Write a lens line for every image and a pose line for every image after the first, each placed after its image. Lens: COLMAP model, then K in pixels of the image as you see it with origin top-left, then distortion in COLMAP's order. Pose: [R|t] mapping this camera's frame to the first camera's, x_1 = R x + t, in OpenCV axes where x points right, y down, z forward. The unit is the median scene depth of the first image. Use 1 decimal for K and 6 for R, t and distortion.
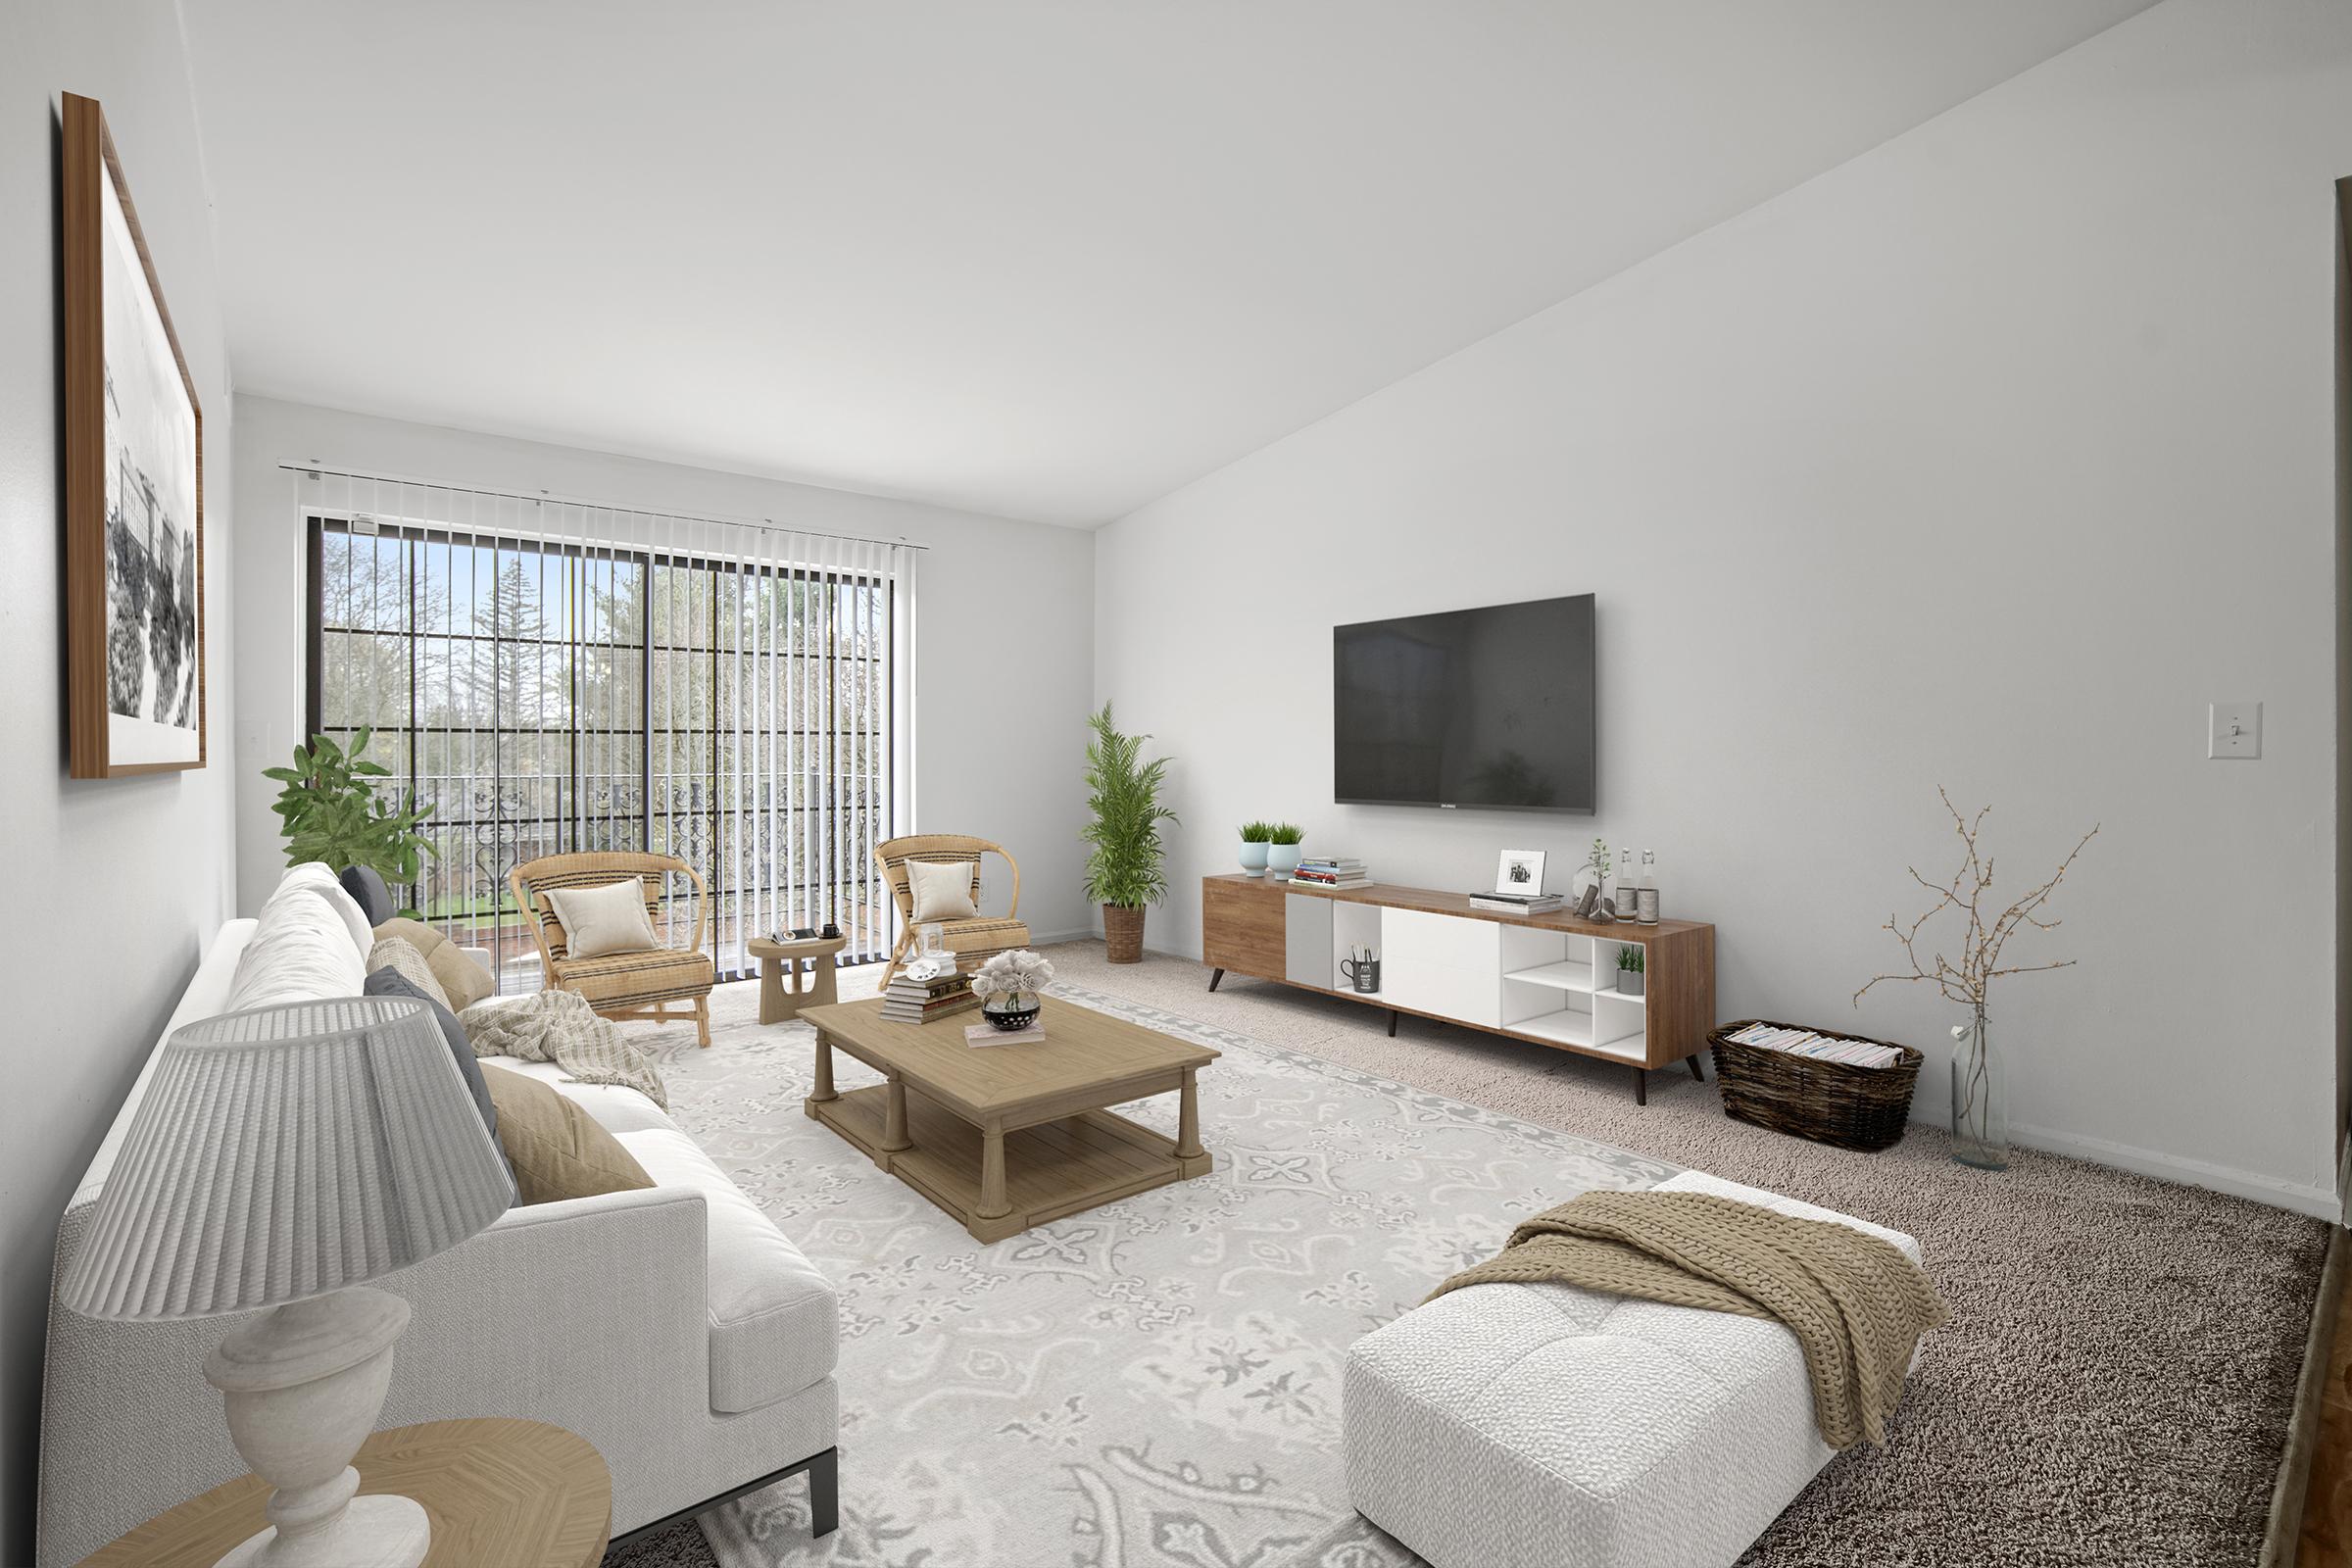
lens RADIAL K [[1100.7, 0, 1176.0], [0, 1100.7, 784.0], [0, 0, 1]] dist [-0.033350, 0.000121]
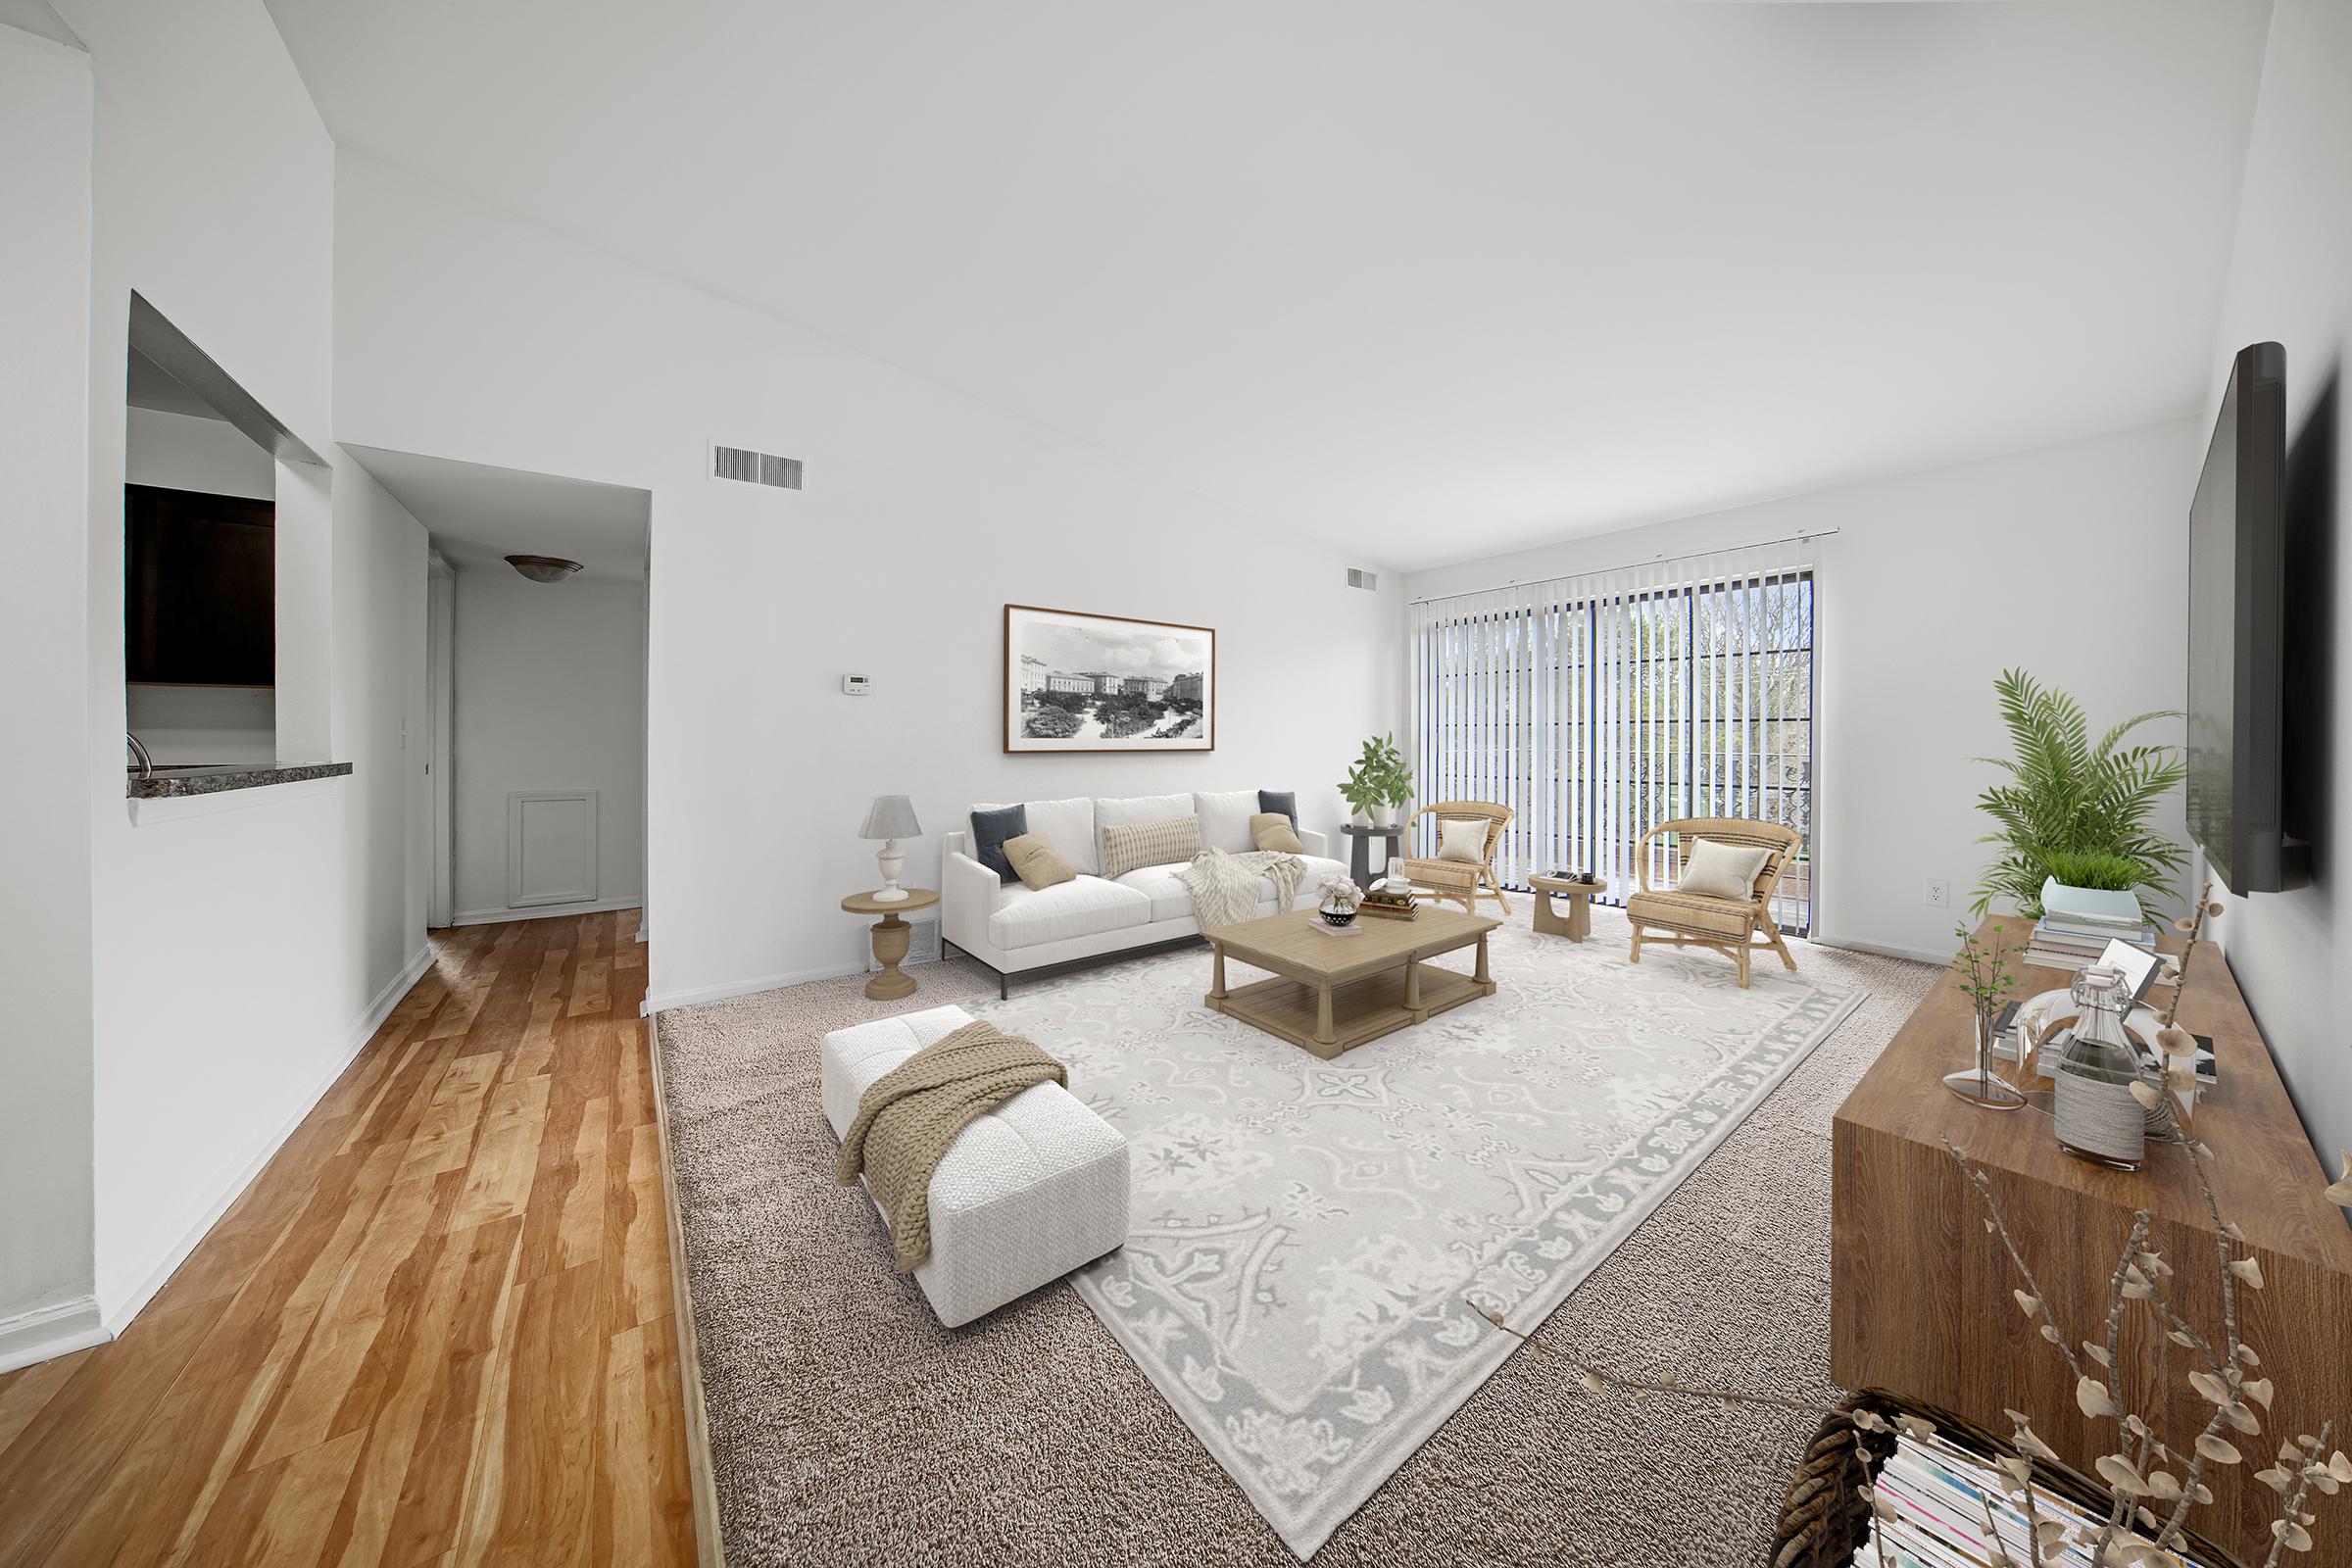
lens RADIAL K [[808.5, 0, 1169.9], [0, 808.5, 768.8], [0, 0, 1]] dist [-0.028736, 0.006772]
pose [[-0.092792, 0.035366, -0.995057, 0.696499], [-0.024833, 0.998976, 0.037822, -0.019463], [0.995376, 0.028220, -0.091819, 0.622305]]
